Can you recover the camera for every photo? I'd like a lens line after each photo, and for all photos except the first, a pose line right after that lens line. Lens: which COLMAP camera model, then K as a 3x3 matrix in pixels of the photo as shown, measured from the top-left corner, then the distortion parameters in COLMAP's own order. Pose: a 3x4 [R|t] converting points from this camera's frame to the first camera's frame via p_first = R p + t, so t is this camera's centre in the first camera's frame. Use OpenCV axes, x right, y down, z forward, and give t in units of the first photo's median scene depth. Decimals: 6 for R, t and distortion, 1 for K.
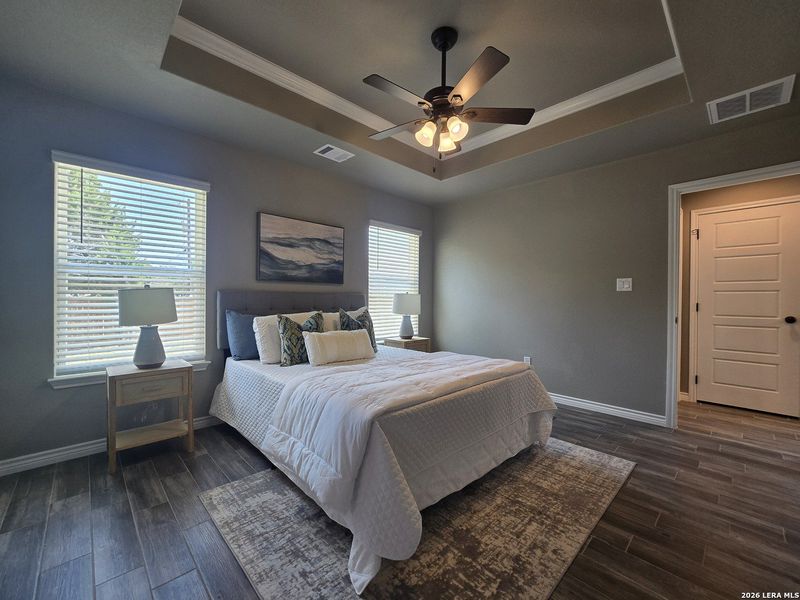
lens RADIAL K [[328.5, 0, 402.5], [0, 328.5, 298.4], [0, 0, 1]] dist [0.001435, -0.001139]
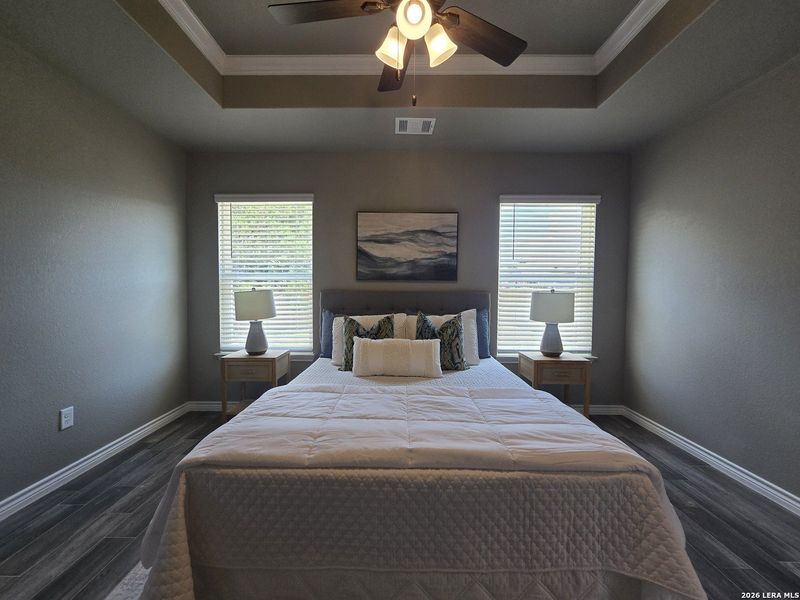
lens RADIAL K [[328.5, 0, 398.3], [0, 328.5, 301.8], [0, 0, 1]] dist [0.001435, -0.001139]
pose [[0.712006, 0.023482, -0.701780, 0.353727], [0.000301, 0.999430, 0.033747, -0.021659], [0.702173, -0.024240, 0.711594, 0.359380]]
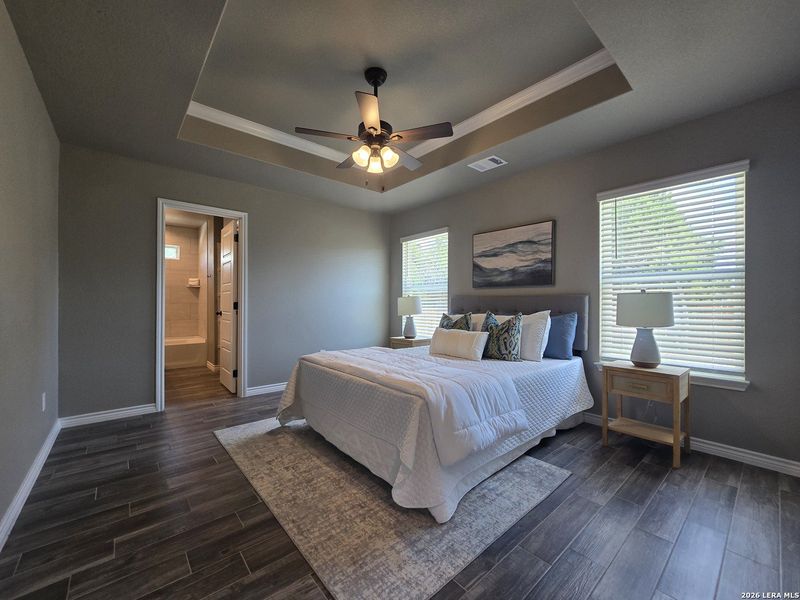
lens RADIAL K [[328.5, 0, 401.9], [0, 328.5, 303.8], [0, 0, 1]] dist [0.001435, -0.001139]
pose [[-0.056805, -0.000680, -0.998385, 0.846663], [0.001547, 0.999999, -0.000769, 0.008909], [0.998384, -0.001589, -0.056804, 0.771695]]
